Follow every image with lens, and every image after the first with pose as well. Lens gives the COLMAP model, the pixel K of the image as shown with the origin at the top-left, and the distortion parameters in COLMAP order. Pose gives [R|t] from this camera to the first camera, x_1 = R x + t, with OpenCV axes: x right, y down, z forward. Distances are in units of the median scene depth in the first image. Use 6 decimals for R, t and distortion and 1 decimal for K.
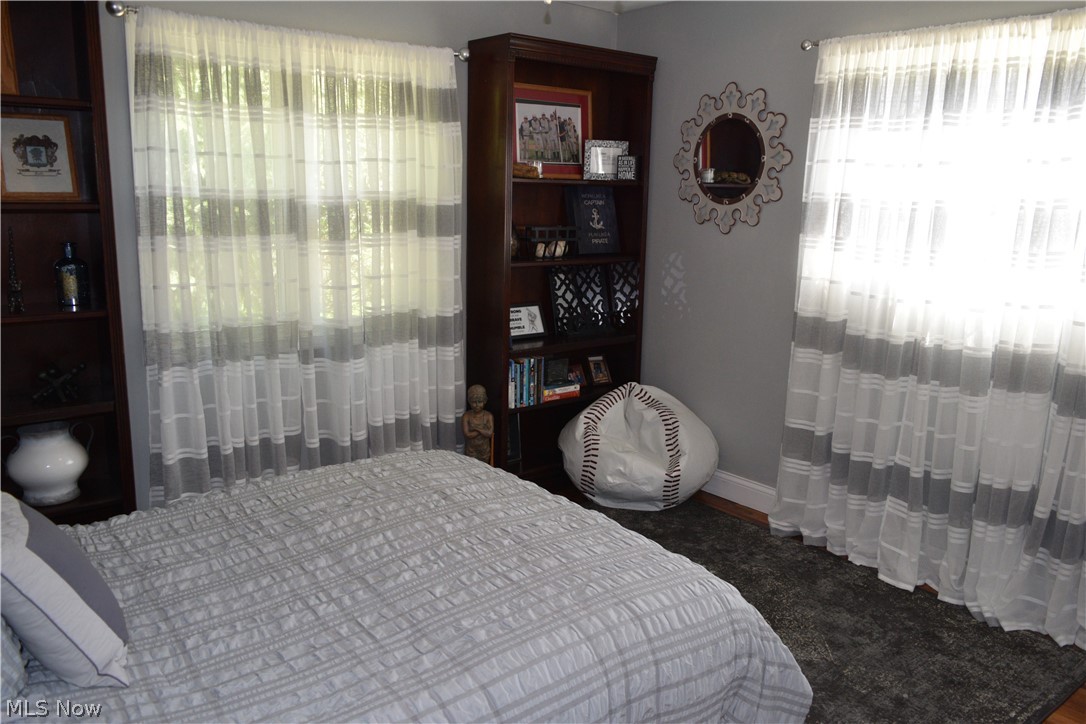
lens RADIAL K [[836.9, 0, 548.9], [0, 836.9, 360.8], [0, 0, 1]] dist [-0.019983, 0.005003]
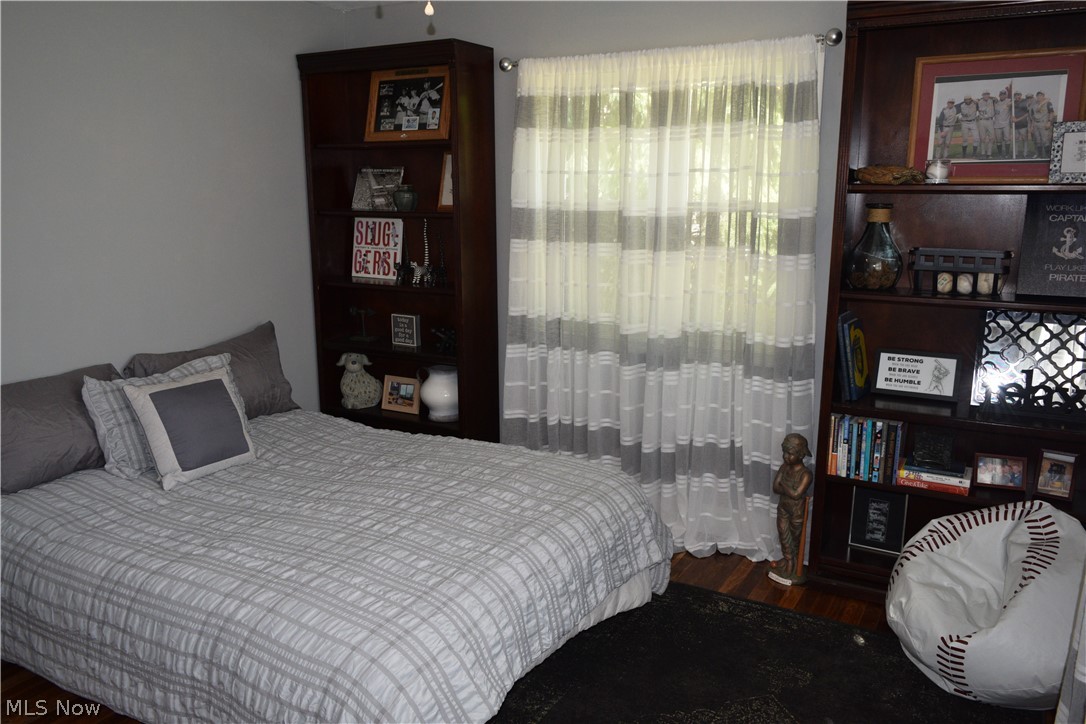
lens RADIAL K [[836.9, 0, 548.9], [0, 836.9, 360.8], [0, 0, 1]] dist [-0.019983, 0.005003]
pose [[0.368901, 0.164782, -0.914745, 0.552342], [-0.180840, 0.978077, 0.103261, -0.080622], [0.911706, 0.127329, 0.390613, 0.425366]]
